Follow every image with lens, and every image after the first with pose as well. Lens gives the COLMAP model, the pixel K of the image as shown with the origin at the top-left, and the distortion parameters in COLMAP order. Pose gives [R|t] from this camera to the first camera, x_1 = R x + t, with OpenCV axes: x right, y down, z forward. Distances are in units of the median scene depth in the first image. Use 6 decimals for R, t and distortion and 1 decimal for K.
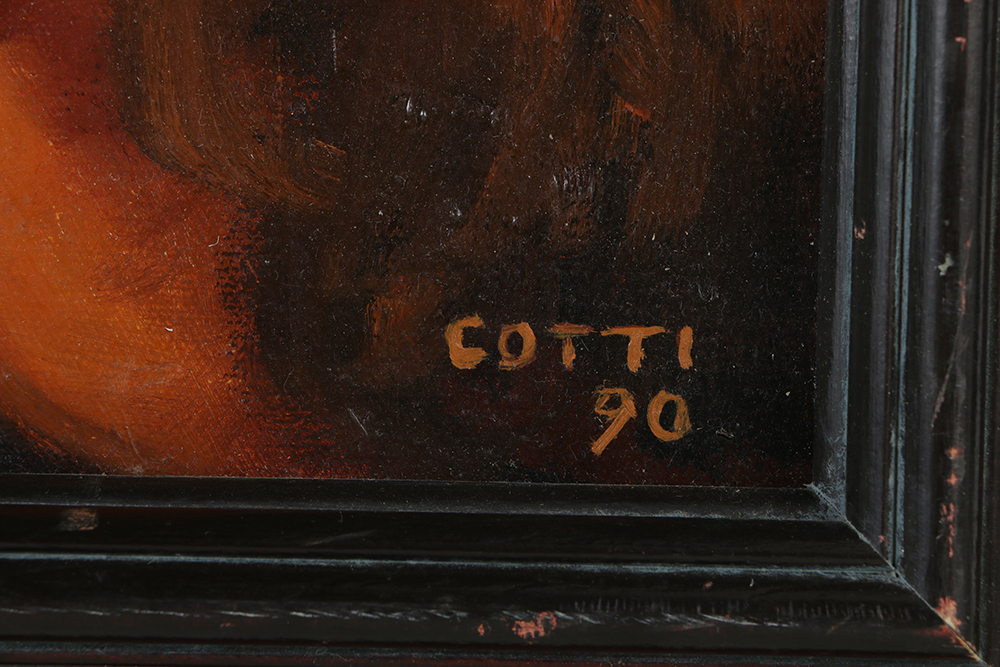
lens RADIAL K [[5141.6, 0, 499.7], [0, 5141.6, 335.4], [0, 0, 1]] dist [0.645999, 0.000000]
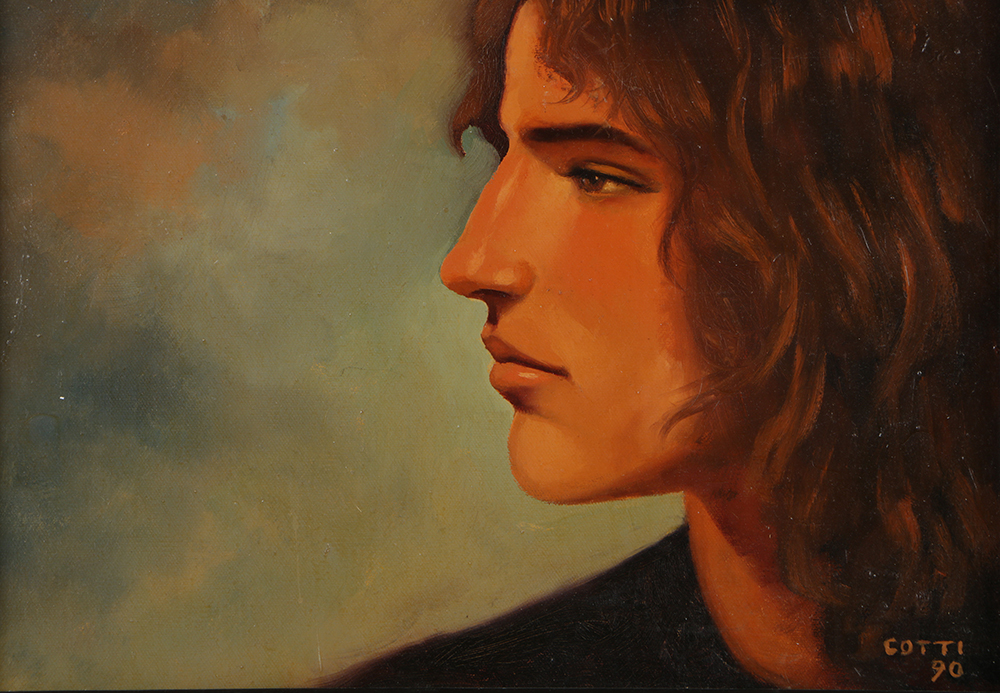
lens RADIAL K [[5799.1, 0, 479.5], [0, 5799.1, 328.2], [0, 0, 1]] dist [1.658698, 0.000000]
pose [[0.998816, -0.024203, -0.042195, -0.103599], [0.021537, 0.997811, -0.062525, 0.026870], [0.043616, 0.061543, 0.997151, -2.690867]]
